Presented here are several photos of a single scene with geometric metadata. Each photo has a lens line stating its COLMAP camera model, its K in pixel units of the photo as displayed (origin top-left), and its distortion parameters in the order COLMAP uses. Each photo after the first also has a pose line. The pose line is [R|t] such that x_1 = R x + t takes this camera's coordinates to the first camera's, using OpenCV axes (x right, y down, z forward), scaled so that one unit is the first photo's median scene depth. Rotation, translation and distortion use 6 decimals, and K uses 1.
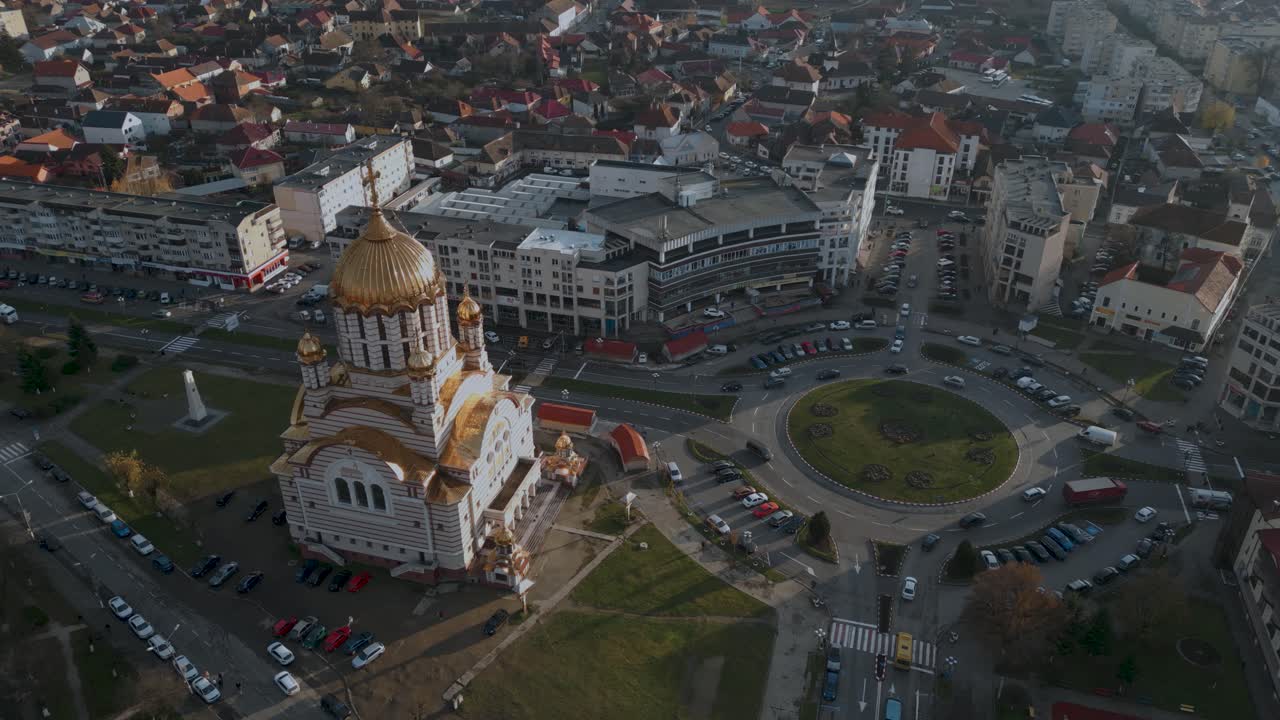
lens RADIAL K [[991.5, 0, 640.0], [0, 991.5, 360.0], [0, 0, 1]] dist [0.063992, -0.008707]
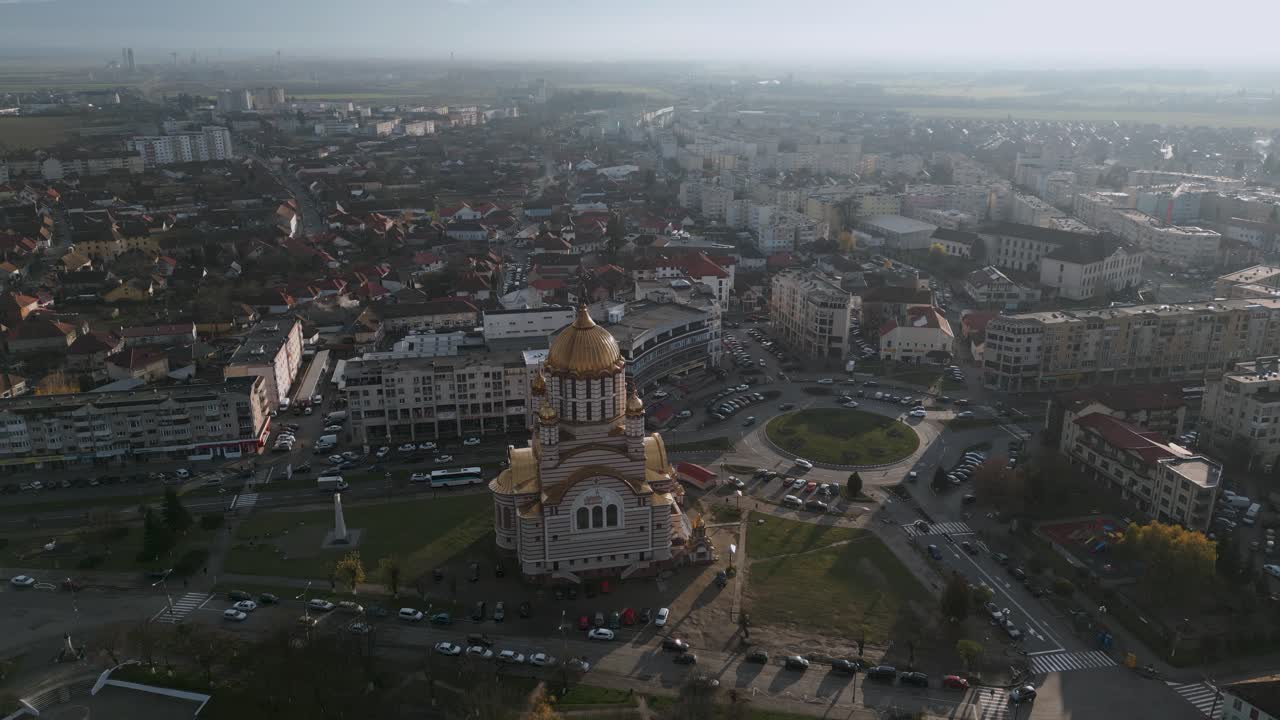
lens RADIAL K [[991.5, 0, 640.0], [0, 991.5, 360.0], [0, 0, 1]] dist [0.063992, -0.008707]
pose [[0.879773, -0.144427, 0.452925, -0.541542], [0.231926, 0.962057, -0.143722, 0.092282], [-0.414982, 0.231488, 0.879888, -0.163768]]
